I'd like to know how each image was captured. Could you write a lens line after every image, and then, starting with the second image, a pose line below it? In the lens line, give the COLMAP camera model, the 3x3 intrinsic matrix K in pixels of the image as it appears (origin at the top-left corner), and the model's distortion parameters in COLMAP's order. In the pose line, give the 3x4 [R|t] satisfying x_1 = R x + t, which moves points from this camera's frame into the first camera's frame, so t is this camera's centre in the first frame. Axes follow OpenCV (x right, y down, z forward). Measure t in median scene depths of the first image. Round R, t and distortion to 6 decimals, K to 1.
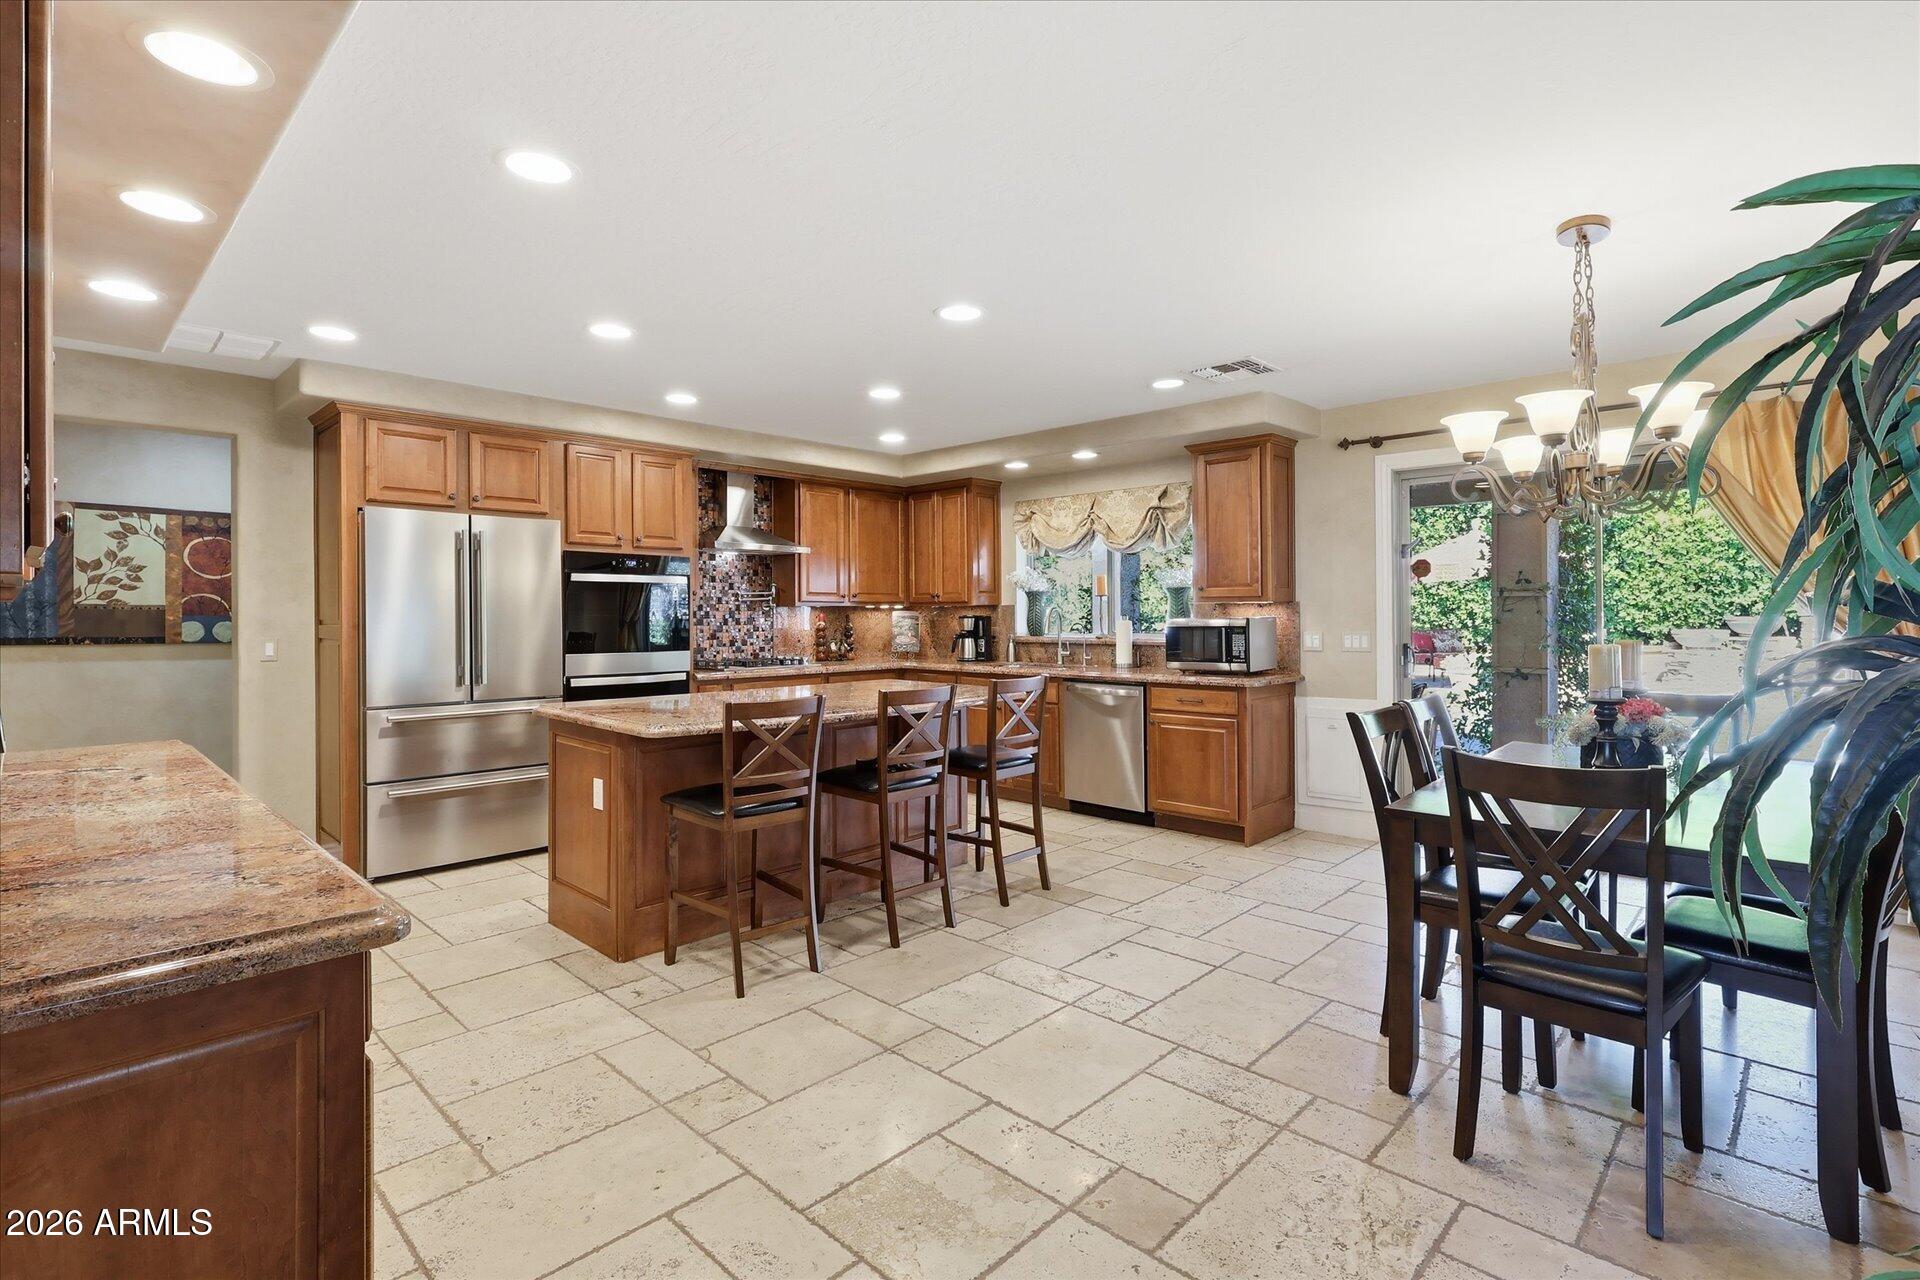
lens RADIAL K [[895.2, 0, 966.1], [0, 895.2, 620.5], [0, 0, 1]] dist [0.001806, -0.001828]
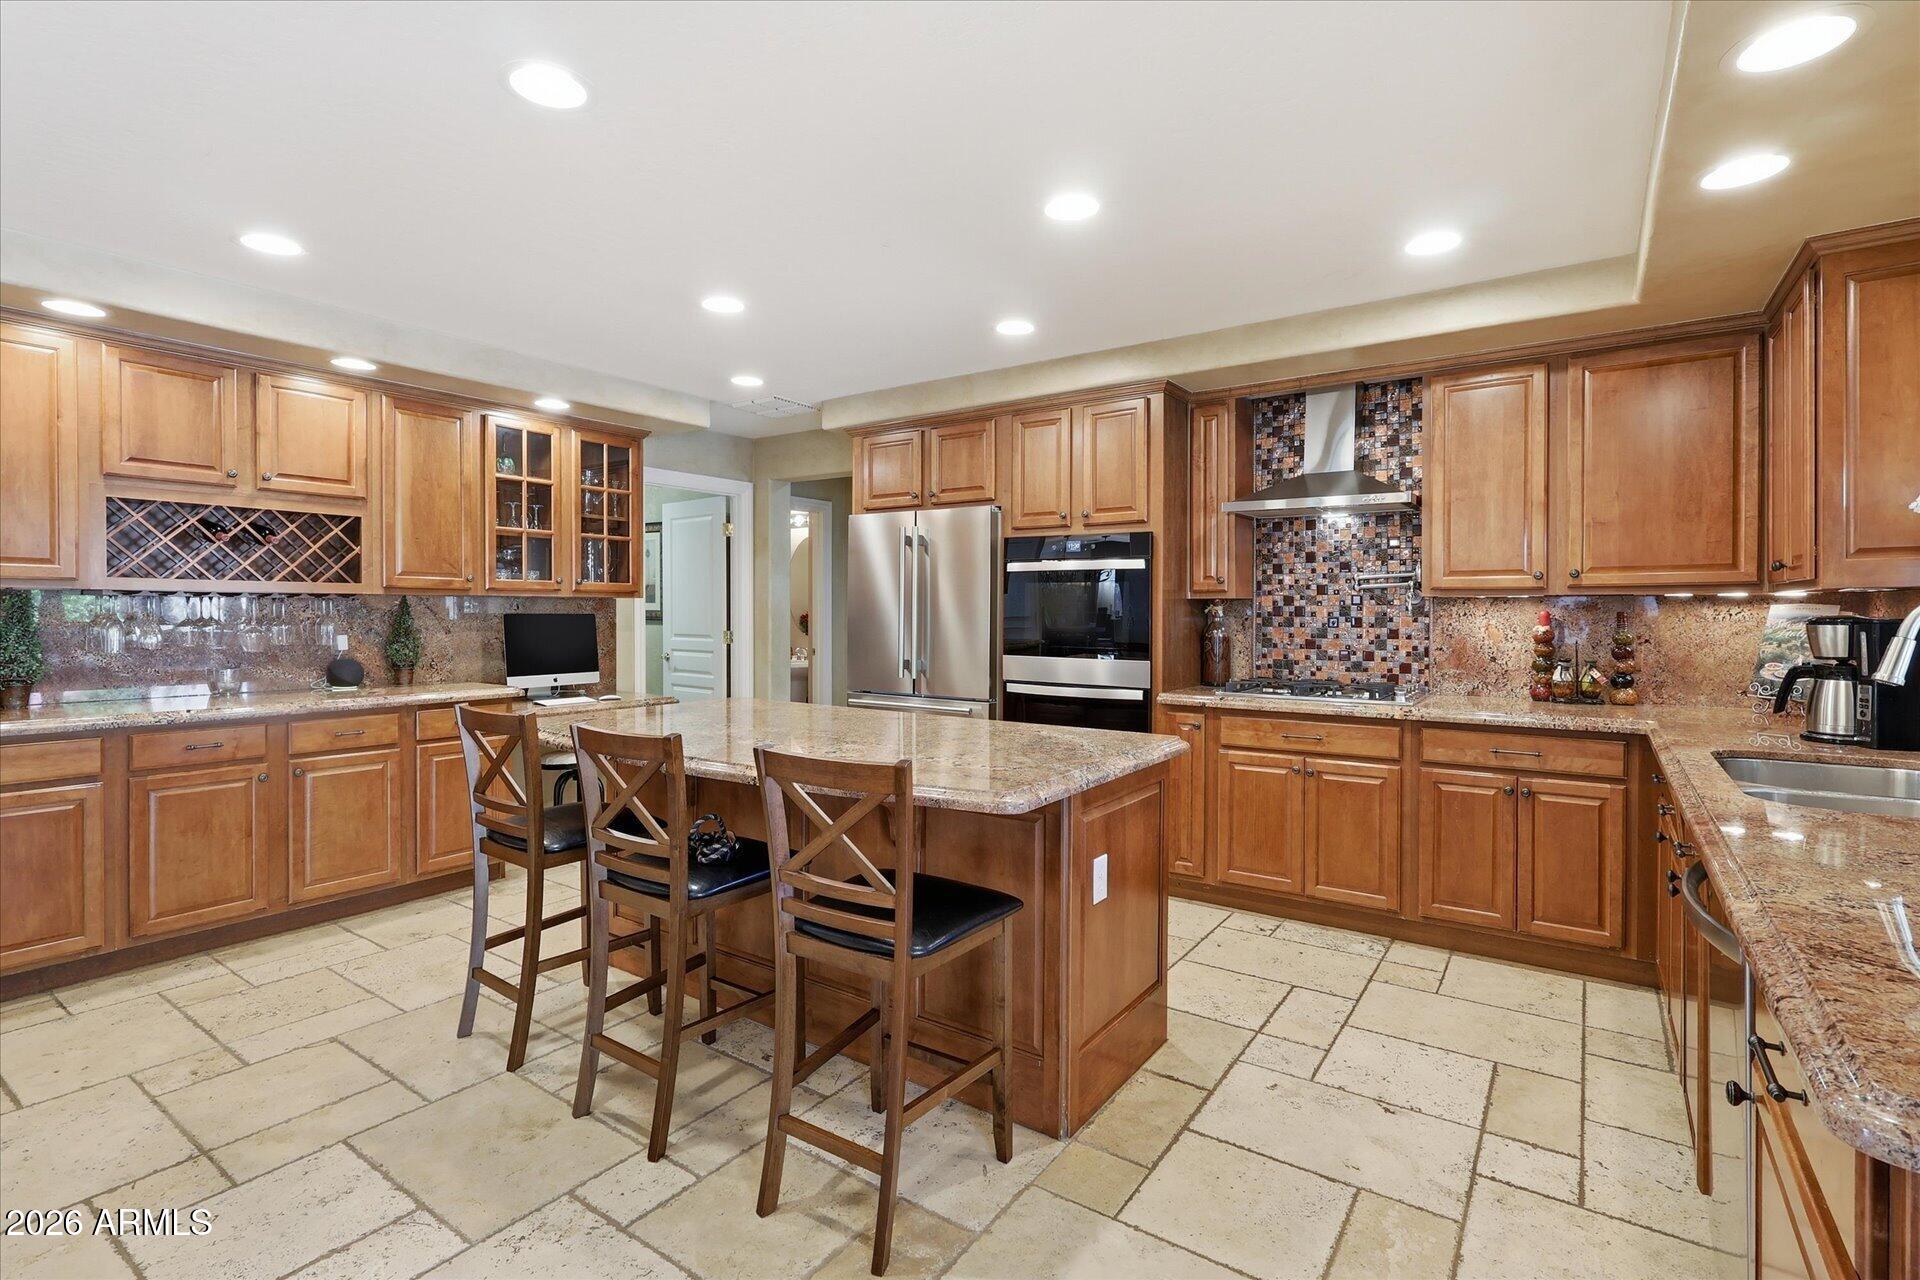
lens RADIAL K [[895.2, 0, 951.1], [0, 895.2, 621.6], [0, 0, 1]] dist [0.001806, -0.001828]
pose [[0.152571, 0.015660, -0.988168, 0.419443], [-0.010084, 0.999847, 0.014288, -0.006916], [0.988241, 0.007784, 0.152705, 0.804955]]
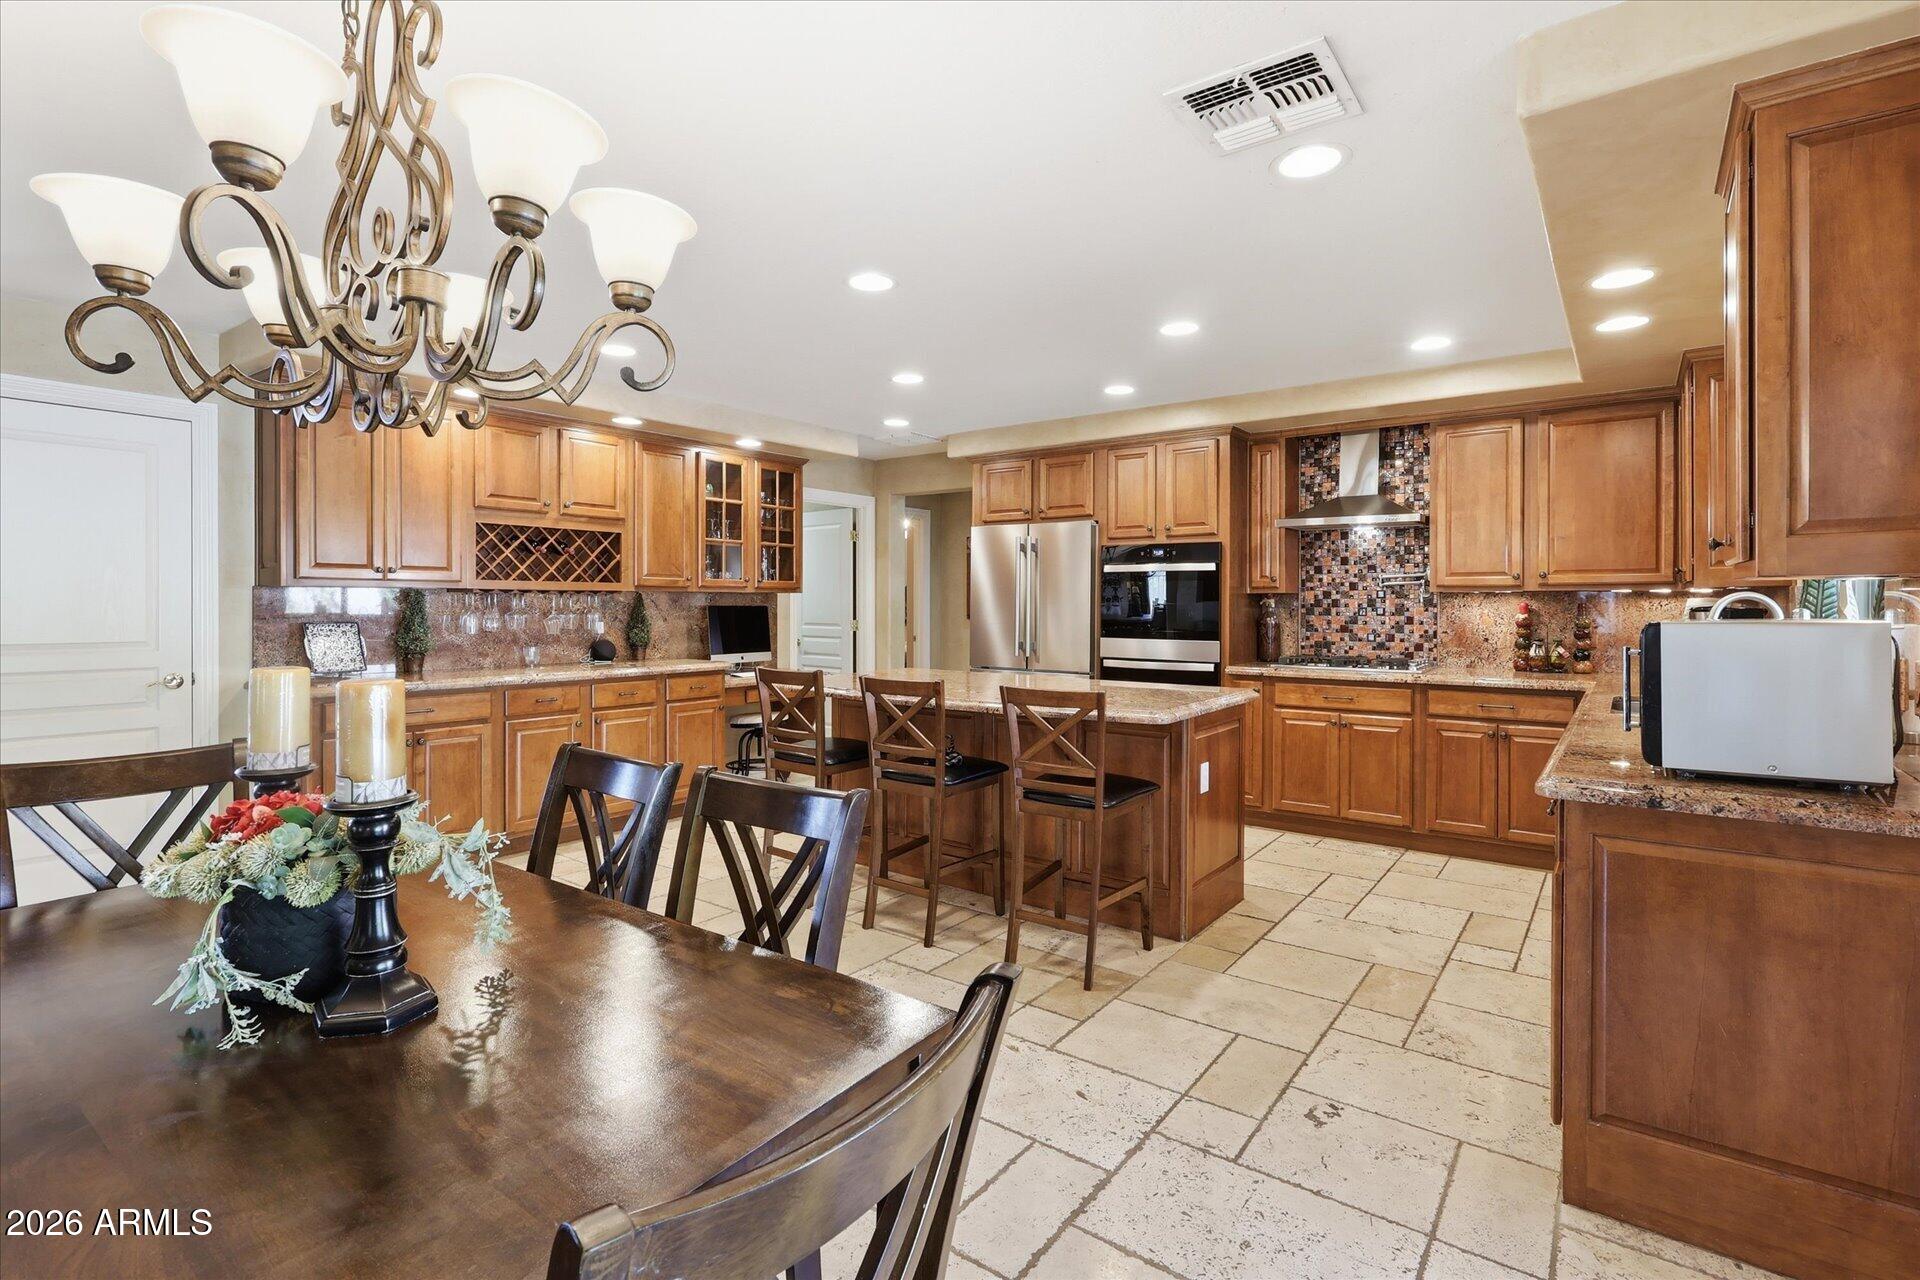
lens RADIAL K [[895.2, 0, 955.1], [0, 895.2, 613.6], [0, 0, 1]] dist [0.001806, -0.001828]
pose [[0.123276, 0.014866, -0.992261, 0.649145], [-0.009103, 0.999863, 0.013848, -0.006124], [0.992331, 0.007326, 0.123395, 0.670513]]
